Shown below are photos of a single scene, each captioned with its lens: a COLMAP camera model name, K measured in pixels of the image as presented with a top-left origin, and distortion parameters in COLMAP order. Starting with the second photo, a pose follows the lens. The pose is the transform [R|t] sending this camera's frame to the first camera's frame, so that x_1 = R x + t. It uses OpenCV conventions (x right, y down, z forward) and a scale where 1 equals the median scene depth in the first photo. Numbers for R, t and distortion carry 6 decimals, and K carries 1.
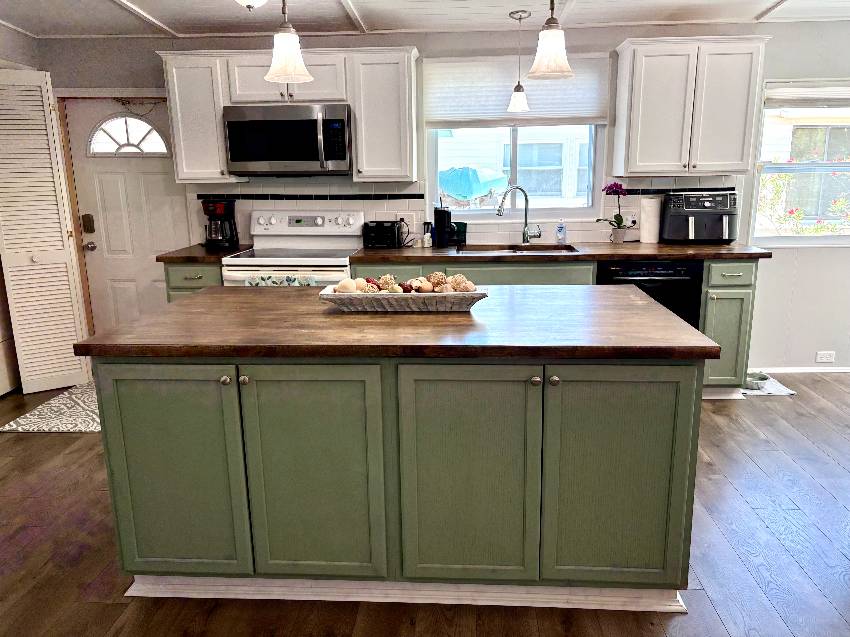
lens RADIAL K [[652.6, 0, 425.0], [0, 652.6, 318.5], [0, 0, 1]] dist [0.066776, -0.116400]
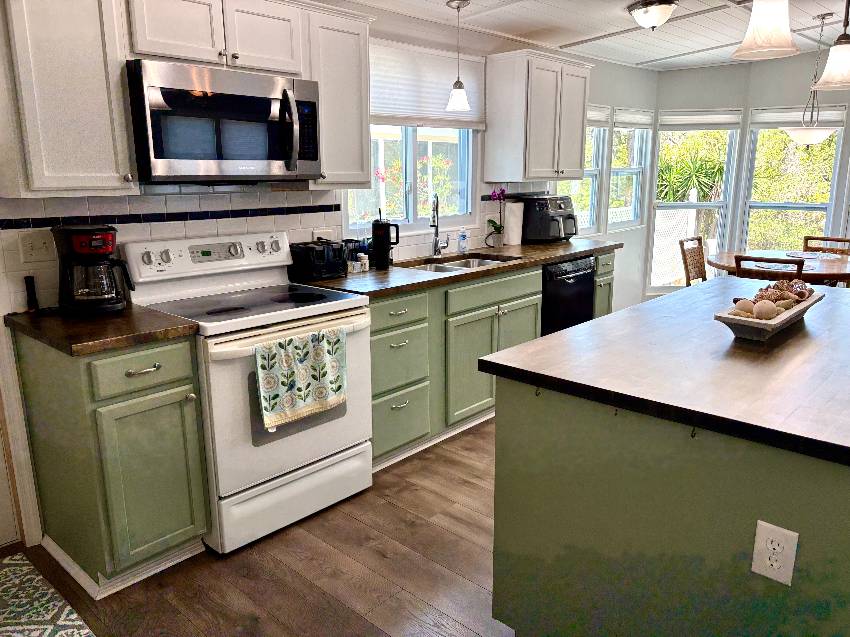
lens RADIAL K [[652.6, 0, 425.0], [0, 652.6, 318.5], [0, 0, 1]] dist [0.066776, -0.116400]
pose [[0.625308, -0.163210, 0.763121, -0.583495], [0.171663, 0.982700, 0.069510, -0.096998], [-0.761264, 0.087534, 0.642507, 0.445147]]
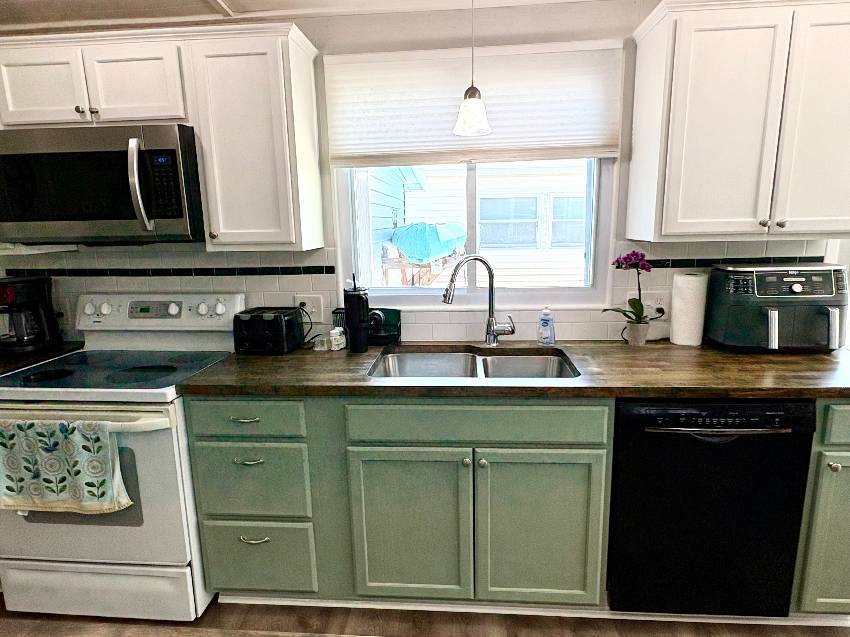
lens RADIAL K [[499.6, 0, 419.7], [0, 499.6, 318.0], [0, 0, 1]] dist [0.002682, 0.001462]
pose [[0.999877, -0.005079, -0.014828, 0.094198], [0.004593, 0.999457, -0.032637, -0.126983], [0.014985, 0.032565, 0.999357, 0.522417]]
